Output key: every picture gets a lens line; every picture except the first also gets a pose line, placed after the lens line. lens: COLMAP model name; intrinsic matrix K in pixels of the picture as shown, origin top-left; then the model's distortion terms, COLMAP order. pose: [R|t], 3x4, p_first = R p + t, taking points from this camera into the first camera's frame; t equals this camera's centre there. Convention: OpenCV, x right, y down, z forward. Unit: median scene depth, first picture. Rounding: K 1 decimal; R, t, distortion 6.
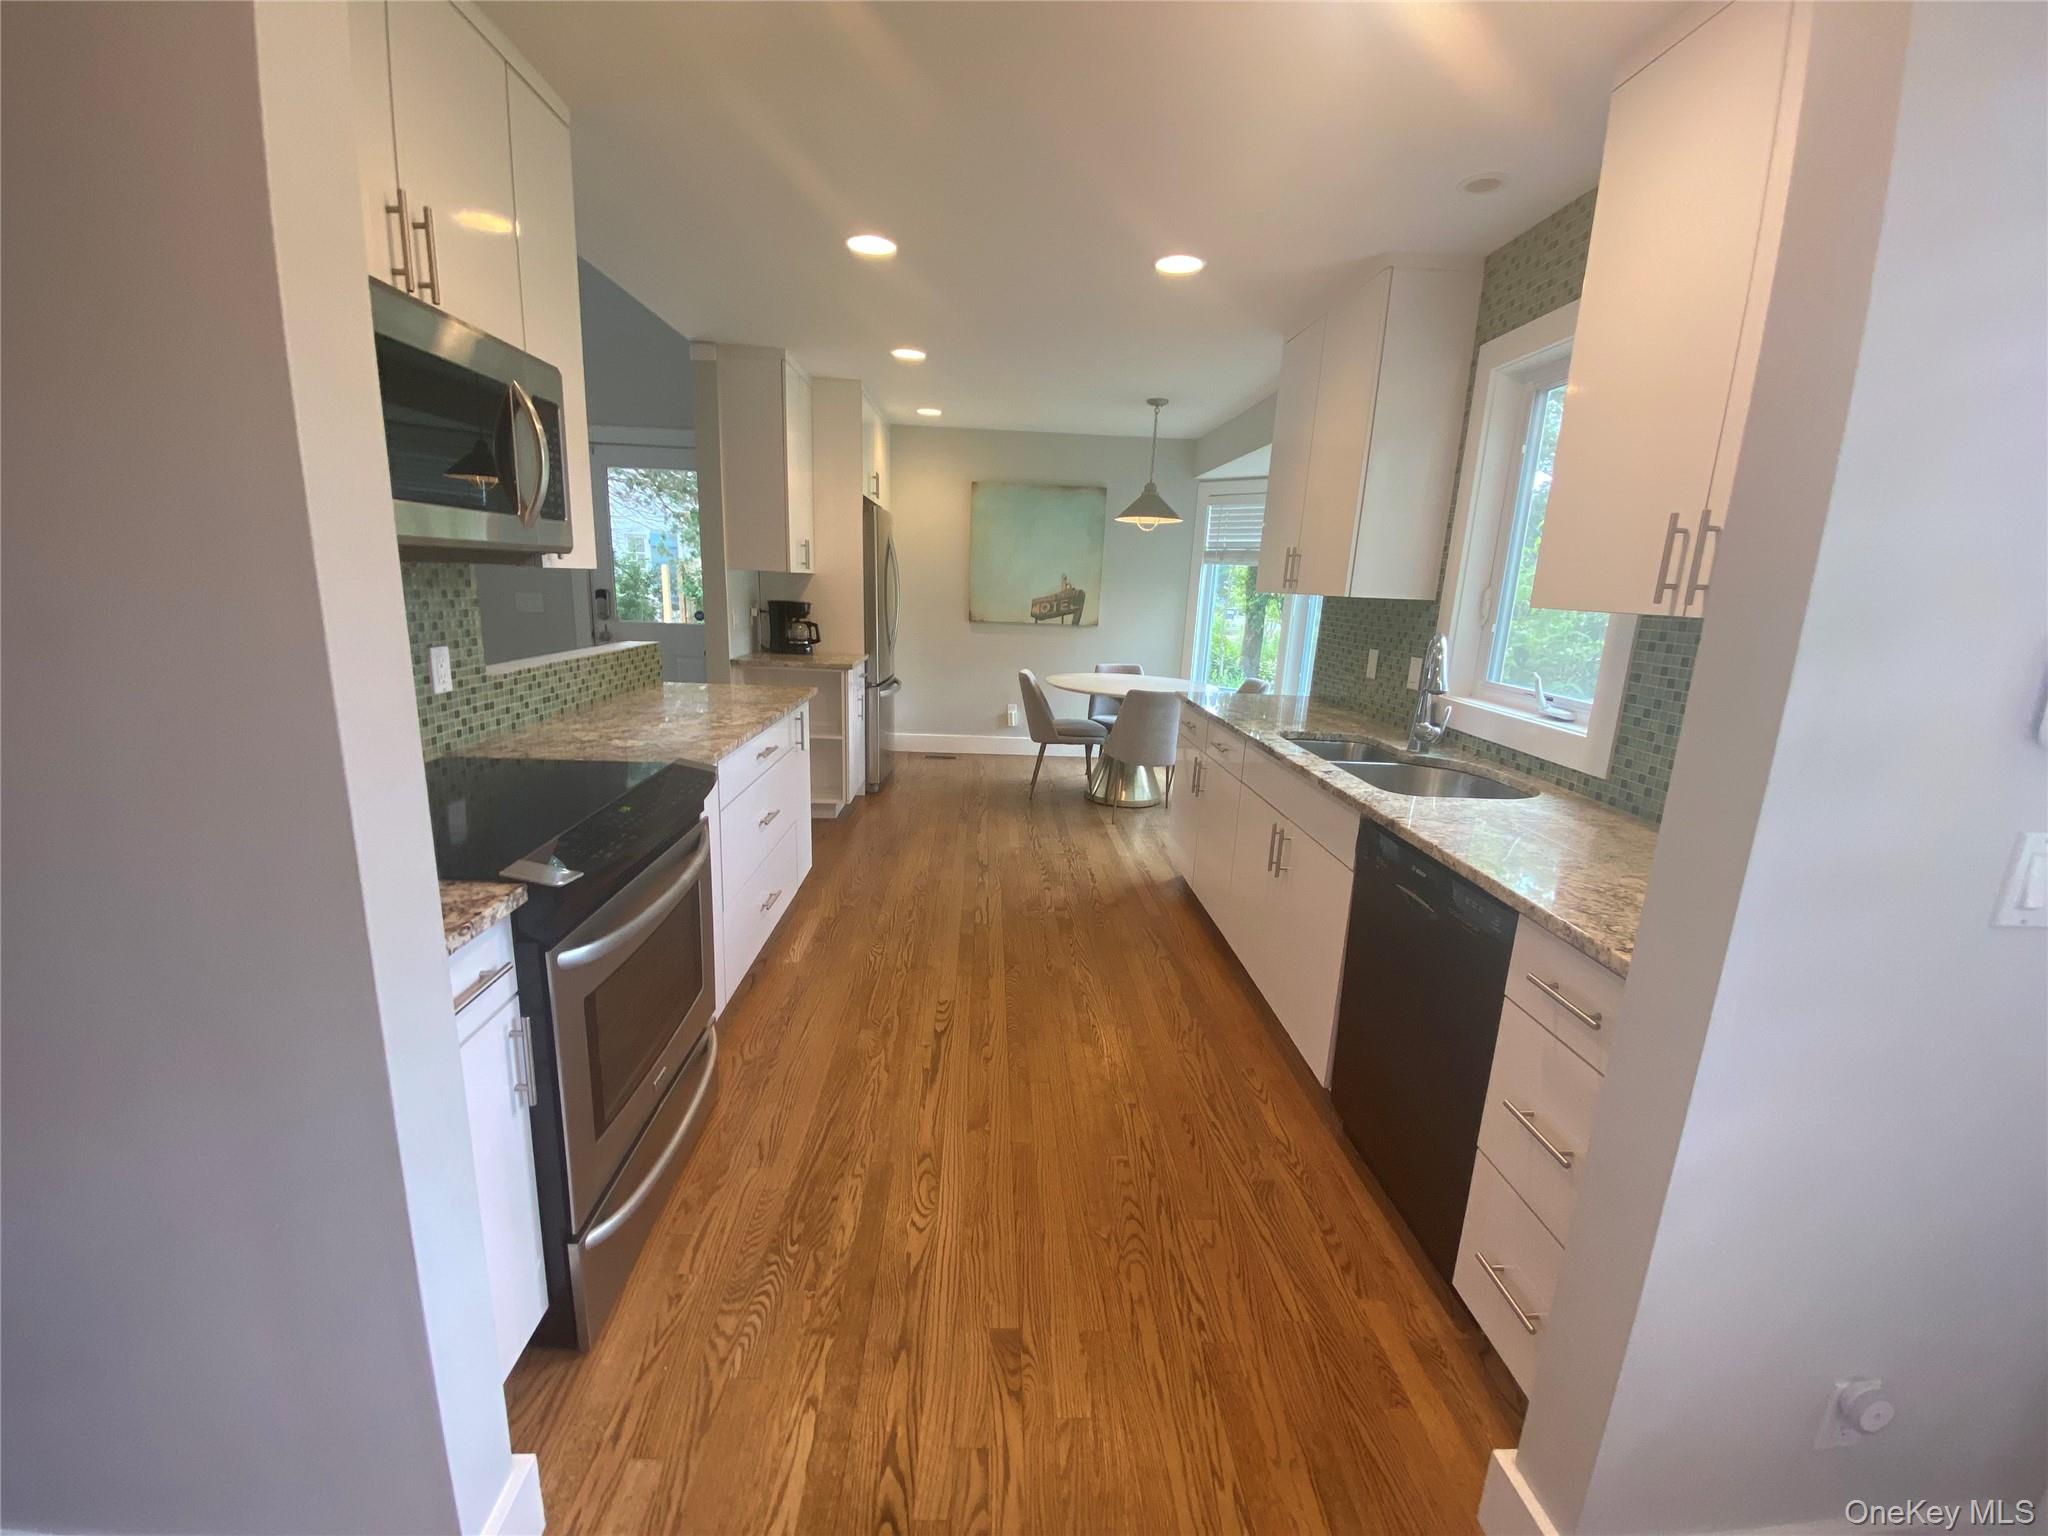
lens RADIAL K [[844.9, 0, 997.3], [0, 844.9, 774.4], [0, 0, 1]] dist [0.017696, -0.018647]
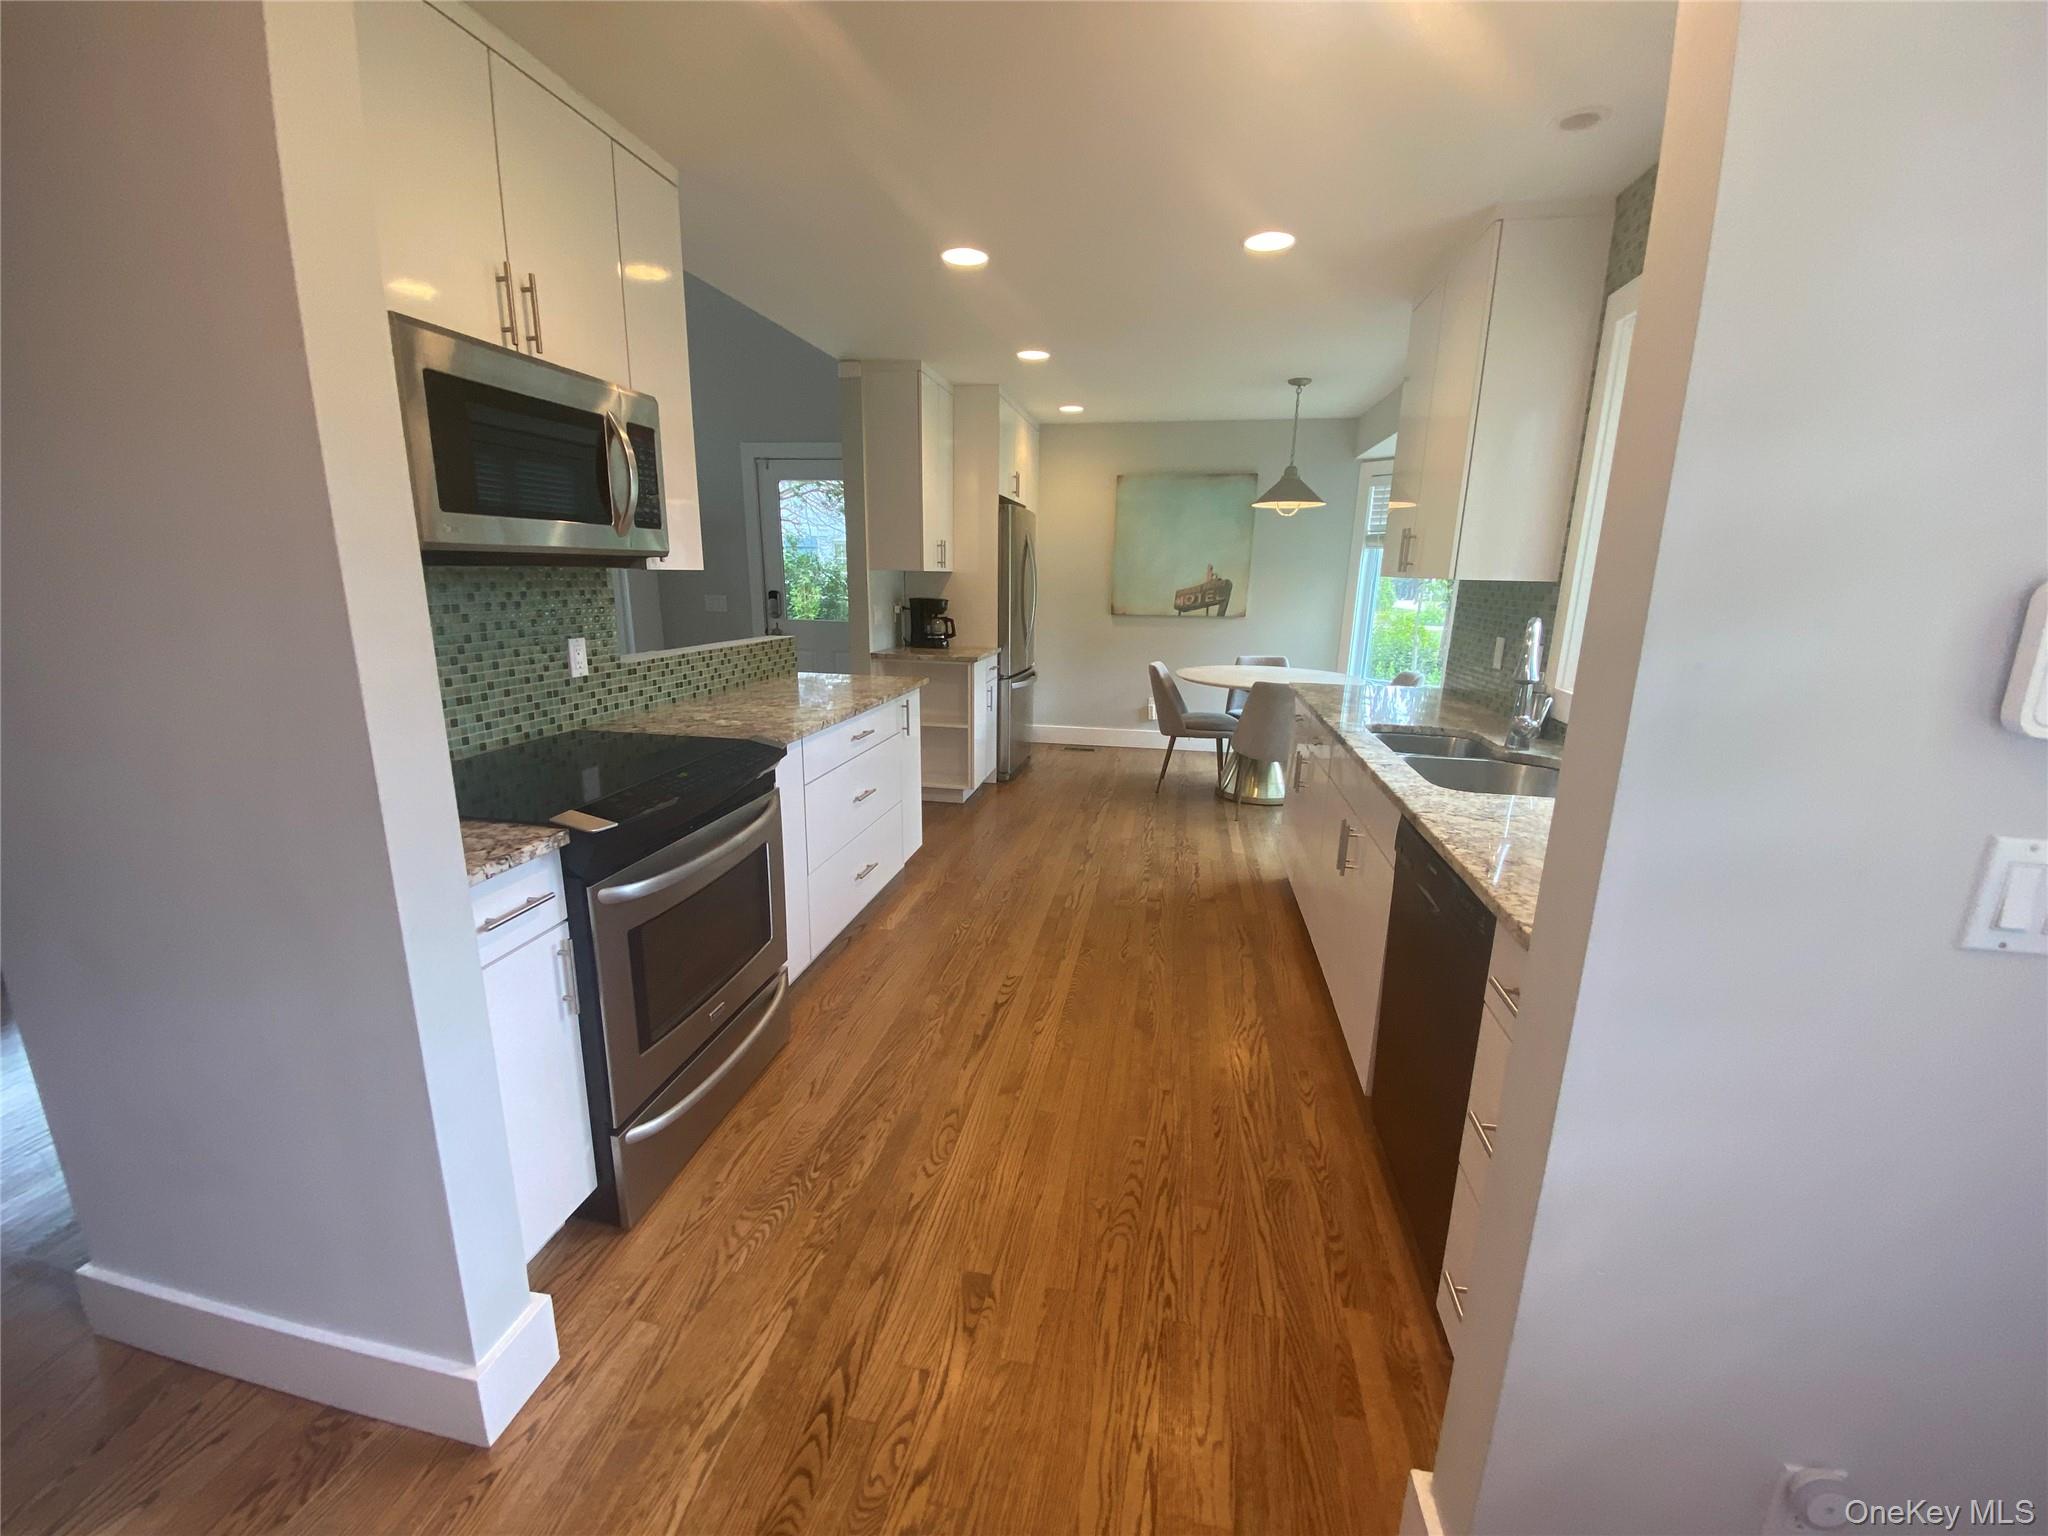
lens RADIAL K [[838.6, 0, 988.5], [0, 838.6, 773.6], [0, 0, 1]] dist [0.023151, -0.019165]
pose [[0.971946, 0.031290, -0.233115, 0.187652], [-0.030139, 0.999510, 0.008499, 0.012749], [0.233266, -0.001235, 0.972412, -0.020737]]
